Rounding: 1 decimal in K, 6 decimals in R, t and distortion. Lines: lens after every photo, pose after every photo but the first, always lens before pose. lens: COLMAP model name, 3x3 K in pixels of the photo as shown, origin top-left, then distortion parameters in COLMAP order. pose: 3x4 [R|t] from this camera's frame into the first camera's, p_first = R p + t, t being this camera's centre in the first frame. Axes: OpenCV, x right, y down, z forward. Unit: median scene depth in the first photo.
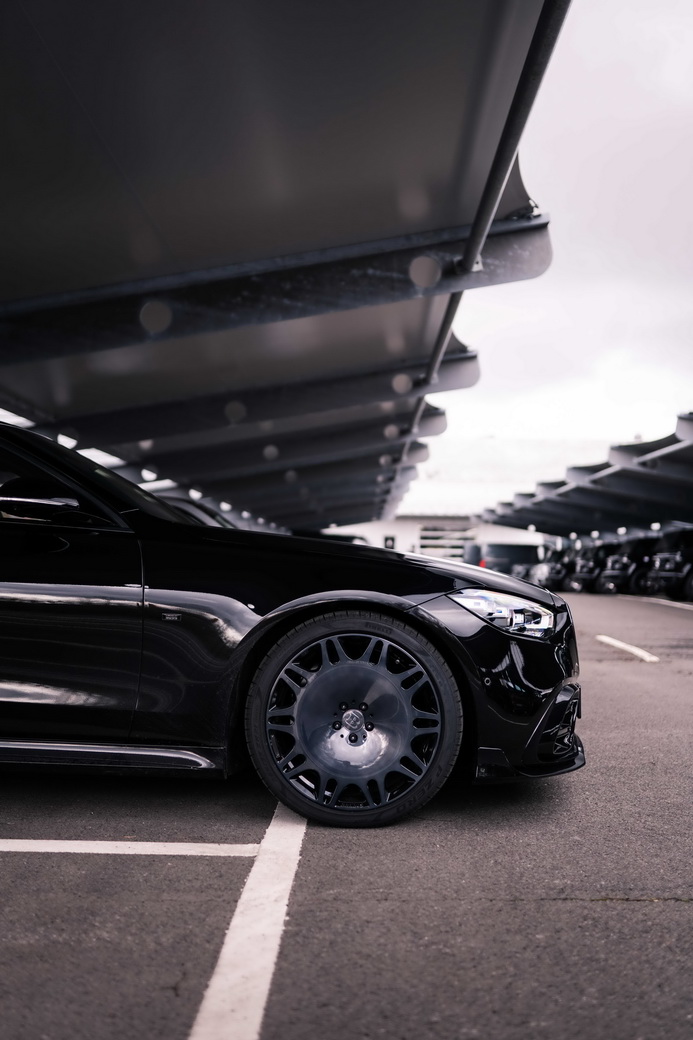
lens RADIAL K [[989.8, 0, 346.1], [0, 989.8, 529.4], [0, 0, 1]] dist [-0.002230, 0.008563]
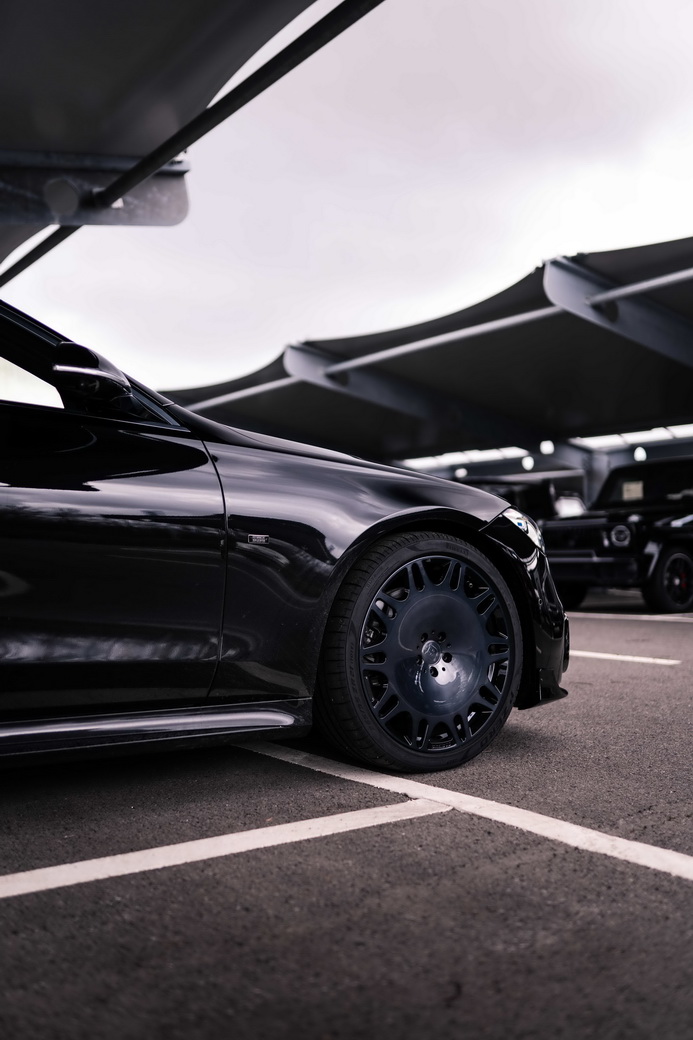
lens RADIAL K [[953.7, 0, 346.9], [0, 953.7, 543.5], [0, 0, 1]] dist [-0.005628, -0.002108]
pose [[0.816283, -0.011175, 0.577543, -0.553606], [-0.008140, 0.999491, 0.030844, 0.068385], [-0.577594, -0.029878, 0.815777, 0.343320]]
